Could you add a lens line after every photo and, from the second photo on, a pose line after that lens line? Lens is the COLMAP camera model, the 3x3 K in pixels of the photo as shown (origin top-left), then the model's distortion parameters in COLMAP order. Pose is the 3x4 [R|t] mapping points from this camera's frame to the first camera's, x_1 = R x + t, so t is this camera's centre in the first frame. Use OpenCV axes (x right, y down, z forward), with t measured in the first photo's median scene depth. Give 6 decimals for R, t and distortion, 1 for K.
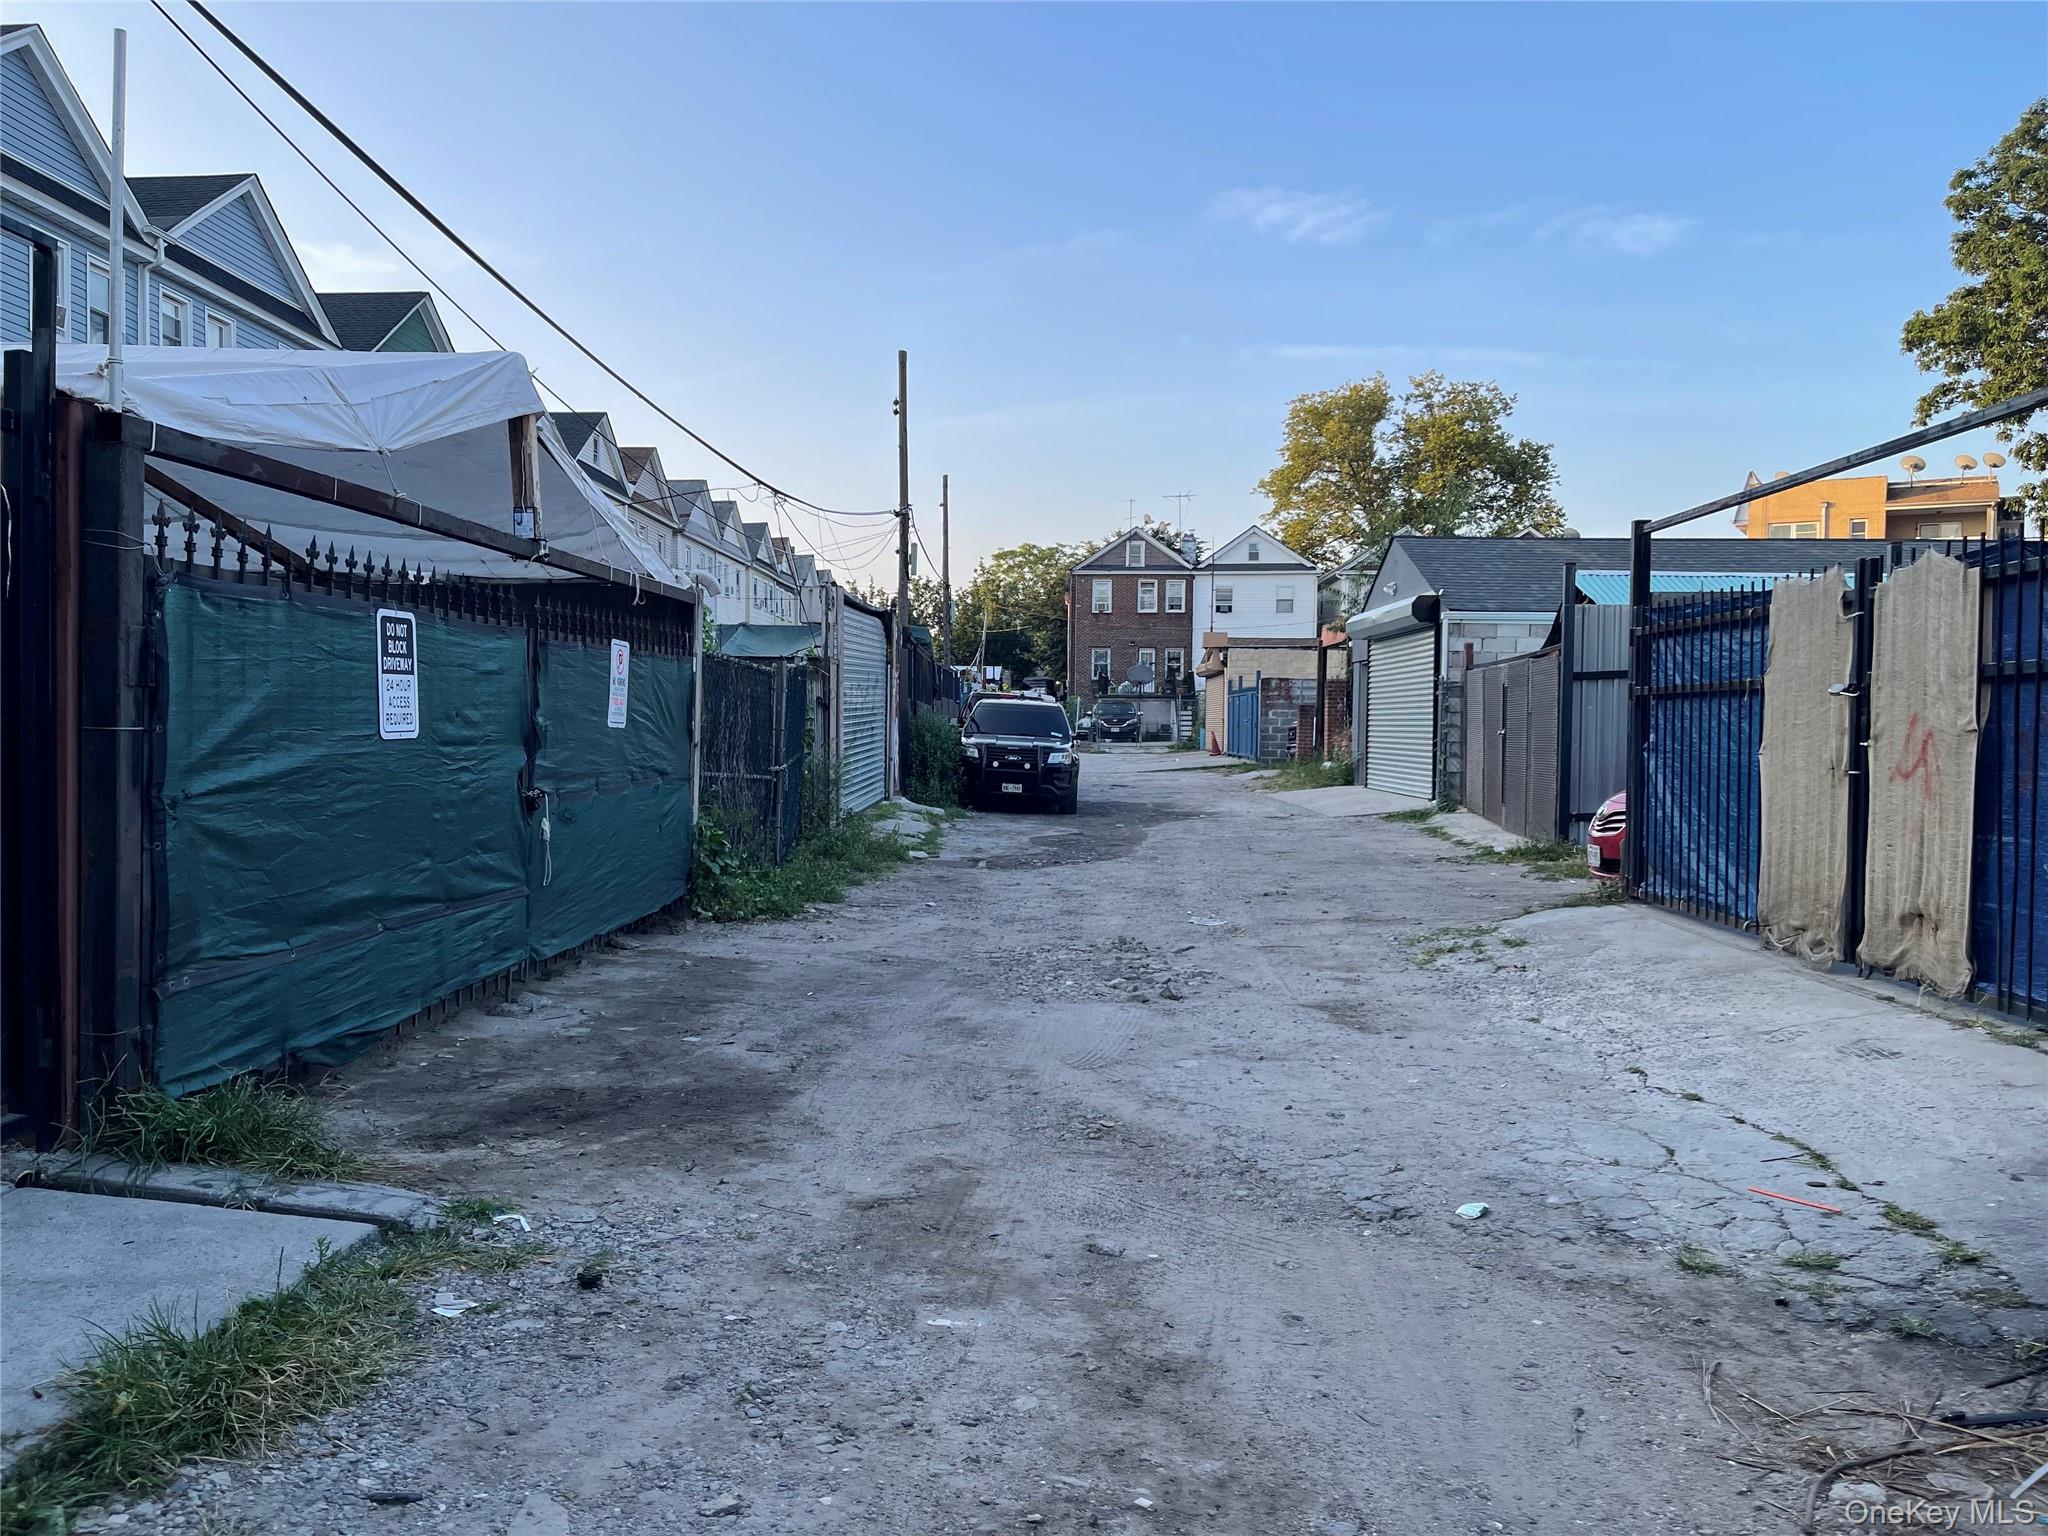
lens RADIAL K [[1531.1, 0, 1019.0], [0, 1531.1, 764.0], [0, 0, 1]] dist [0.030501, -0.056806]
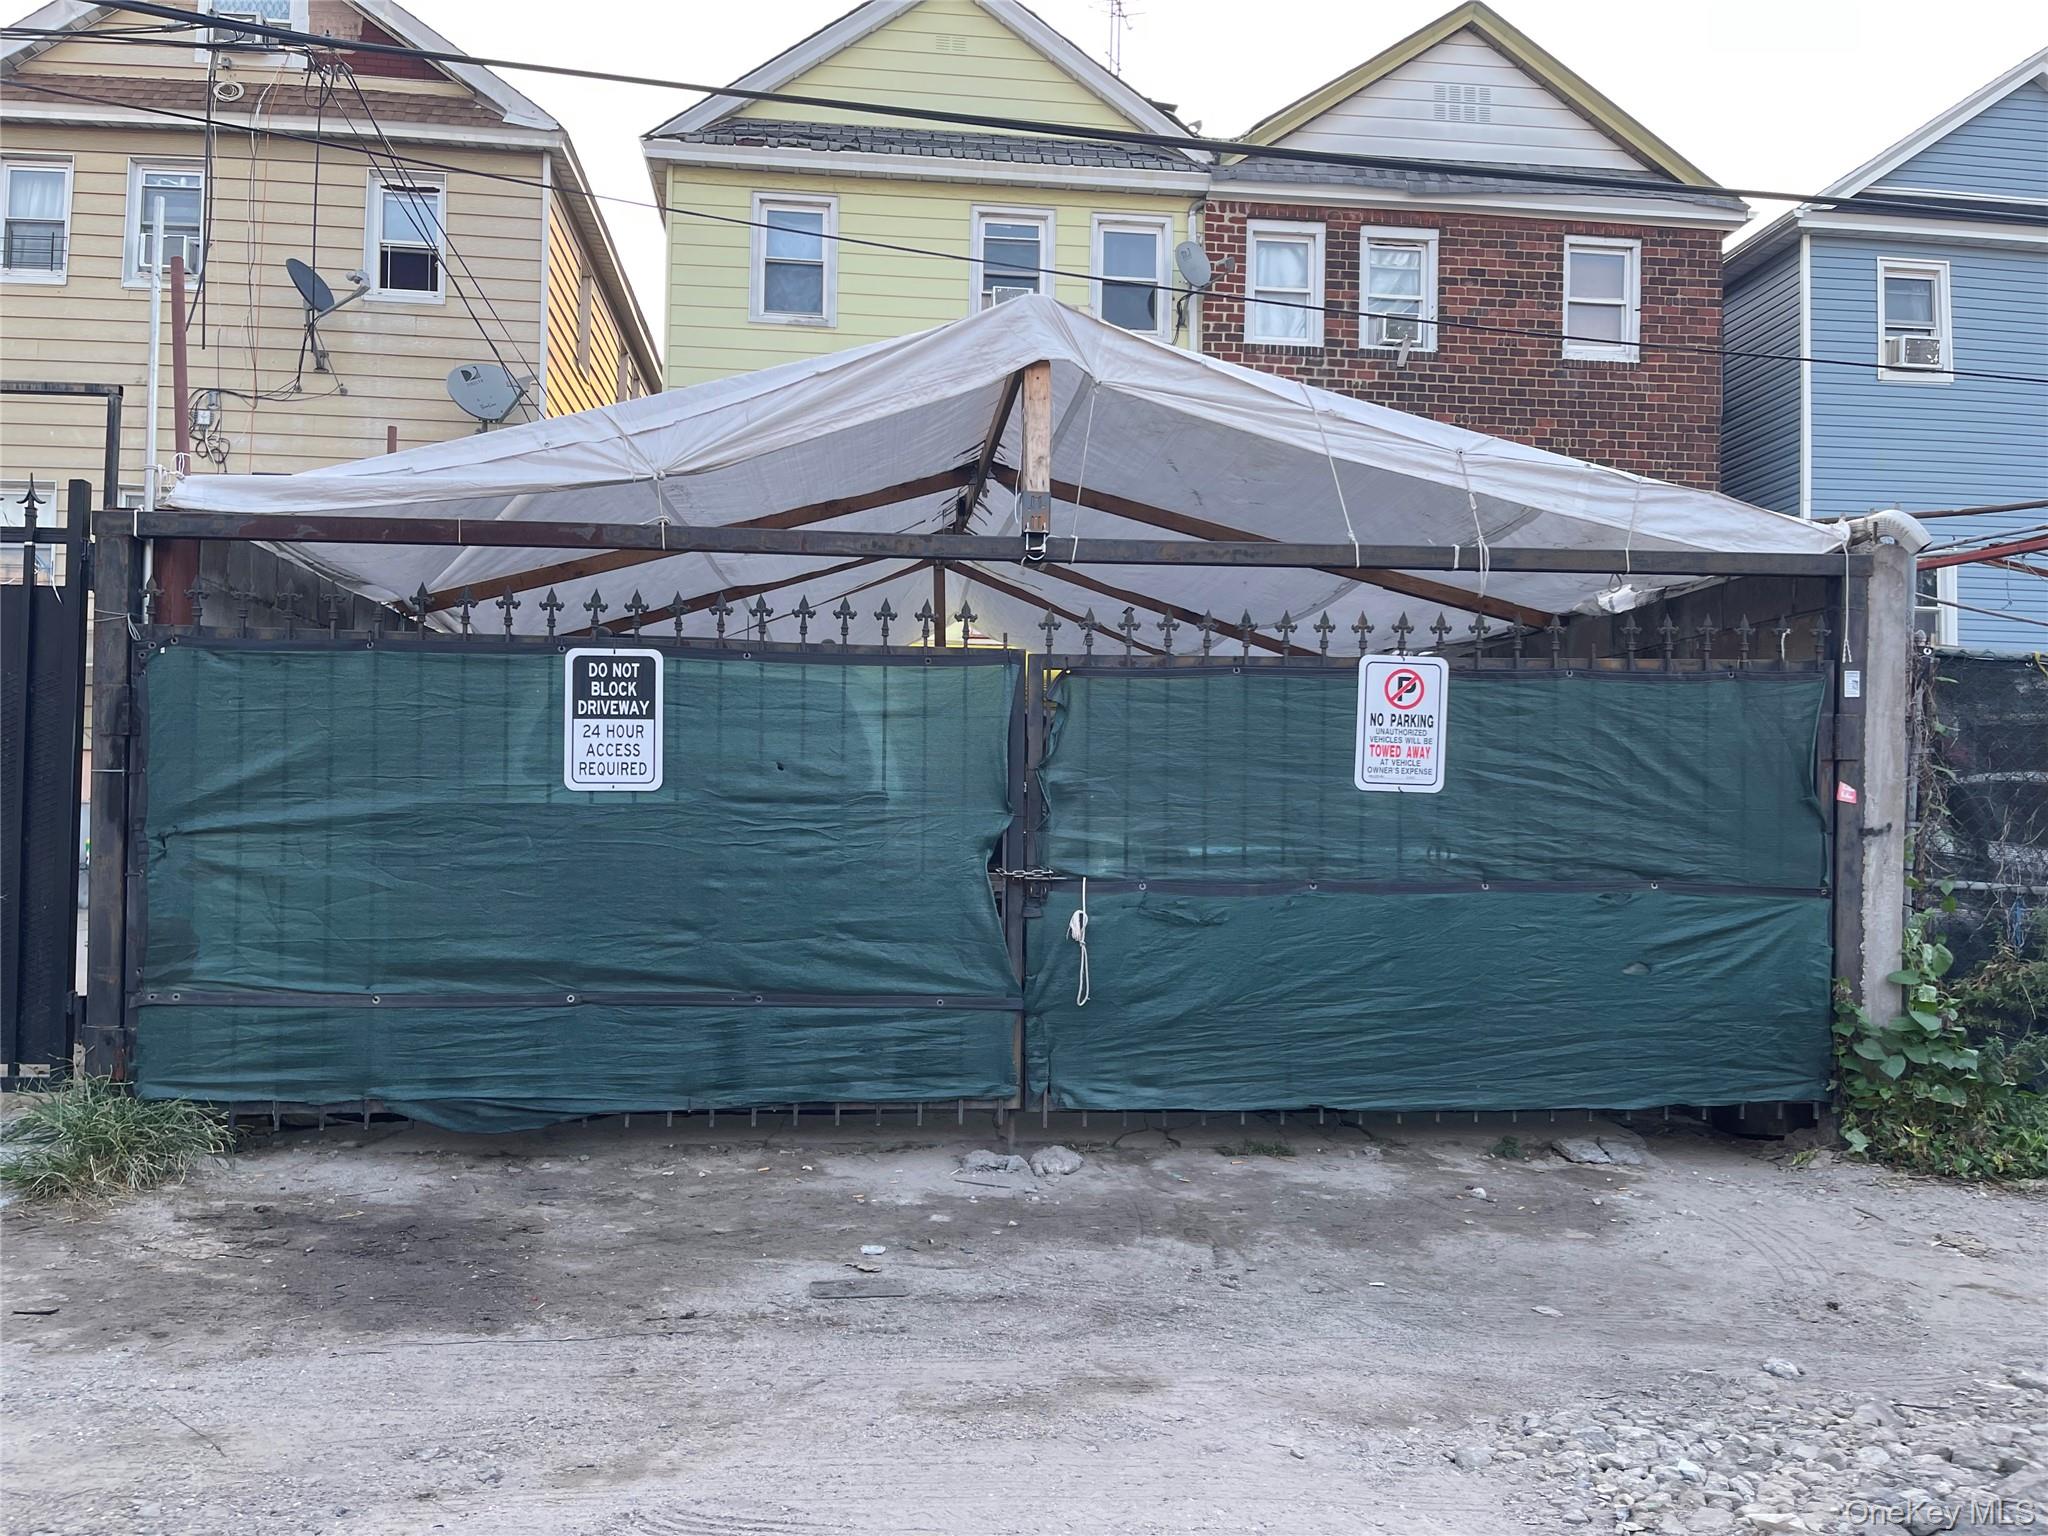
lens RADIAL K [[1531.1, 0, 1025.7], [0, 1531.1, 774.7], [0, 0, 1]] dist [0.030501, -0.056806]
pose [[0.150265, -0.042104, -0.987749, 0.523008], [-0.034485, 0.998262, -0.047799, 0.008676], [0.988044, 0.041245, 0.148551, 1.122543]]
